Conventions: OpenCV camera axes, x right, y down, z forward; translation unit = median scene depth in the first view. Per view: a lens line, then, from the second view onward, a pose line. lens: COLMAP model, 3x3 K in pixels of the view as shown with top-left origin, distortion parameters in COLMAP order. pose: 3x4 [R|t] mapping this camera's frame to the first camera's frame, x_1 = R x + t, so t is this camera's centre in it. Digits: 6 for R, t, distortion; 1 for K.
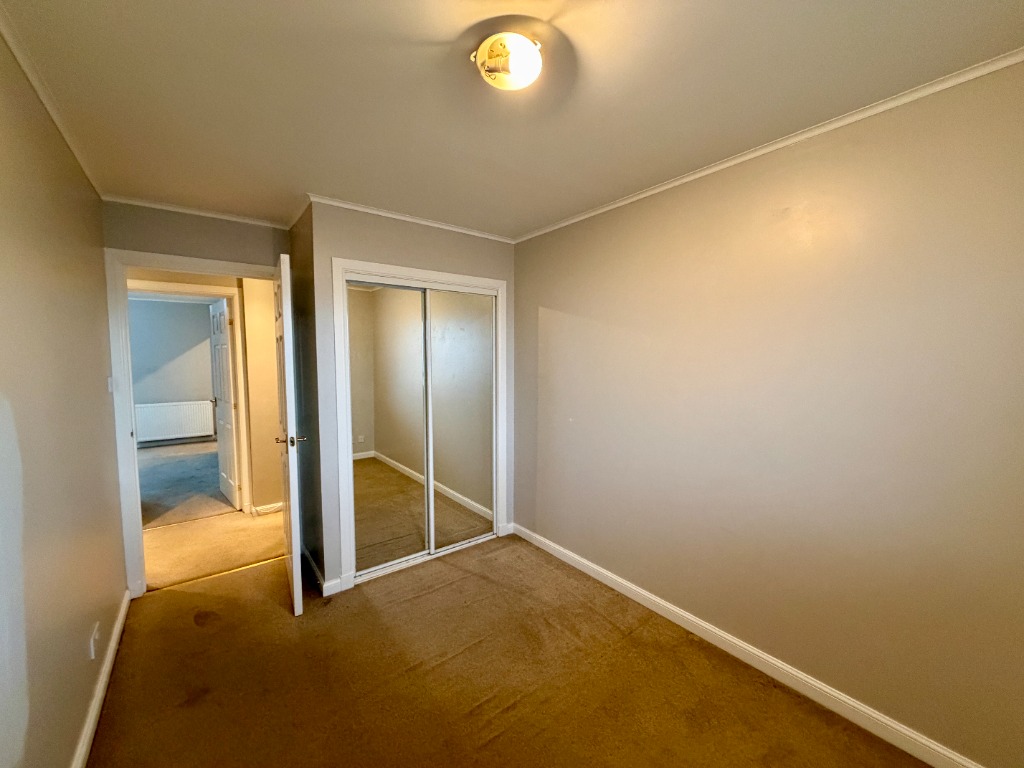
lens RADIAL K [[406.4, 0, 509.5], [0, 406.4, 384.7], [0, 0, 1]] dist [-0.000872, 0.000048]
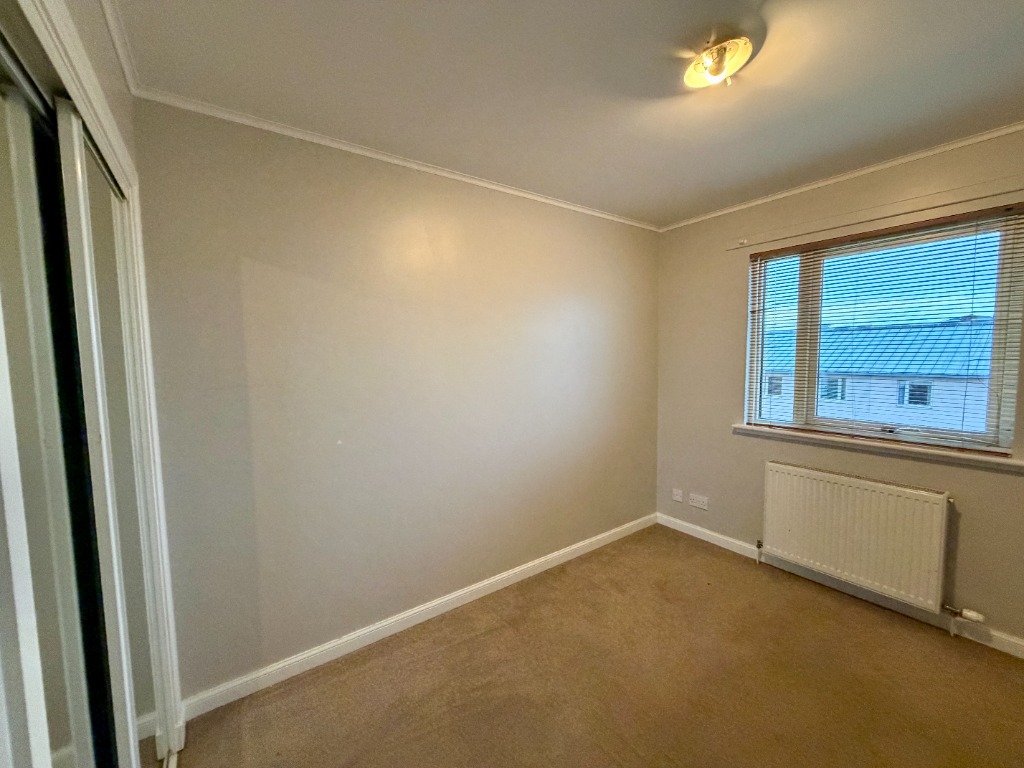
lens RADIAL K [[406.4, 0, 509.5], [0, 406.4, 384.7], [0, 0, 1]] dist [-0.000872, 0.000048]
pose [[-0.000021, -0.066069, 0.997815, -0.583444], [0.061547, 0.995923, 0.065945, -0.040044], [-0.998104, 0.061414, 0.004045, 0.813000]]
